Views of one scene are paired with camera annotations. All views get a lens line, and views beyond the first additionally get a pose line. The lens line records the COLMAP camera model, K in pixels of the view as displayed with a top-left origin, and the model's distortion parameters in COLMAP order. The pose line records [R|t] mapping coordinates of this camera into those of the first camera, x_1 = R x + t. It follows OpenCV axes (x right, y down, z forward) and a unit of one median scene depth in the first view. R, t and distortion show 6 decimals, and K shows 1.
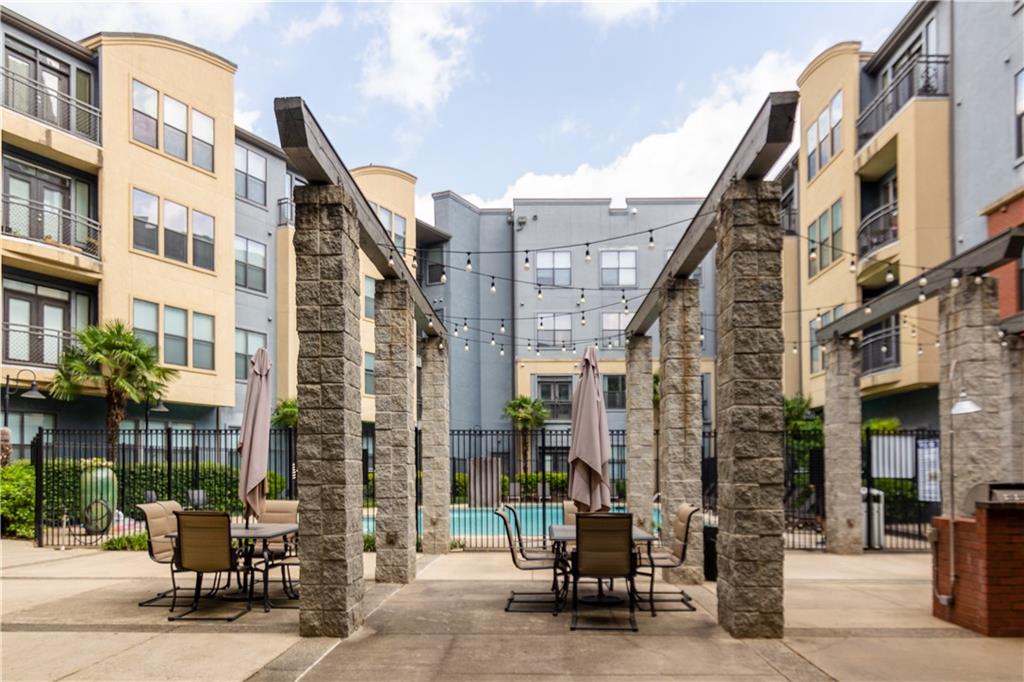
lens RADIAL K [[790.3, 0, 512.7], [0, 790.3, 418.2], [0, 0, 1]] dist [-0.004557, 0.000189]
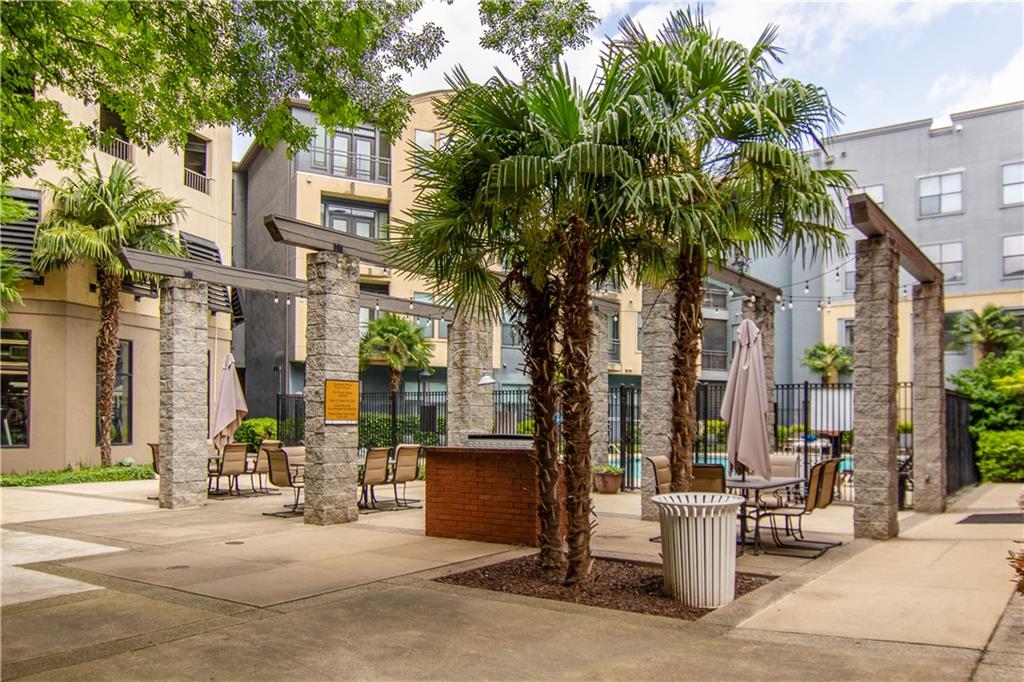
lens RADIAL K [[801.8, 0, 512.0], [0, 801.8, 341.0], [0, 0, 1]] dist [0.001337, 0.002012]
pose [[0.833648, -0.052039, -0.549838, 0.441740], [0.035509, 0.998542, -0.040668, -0.007678], [0.551153, 0.014378, 0.834280, -0.054786]]
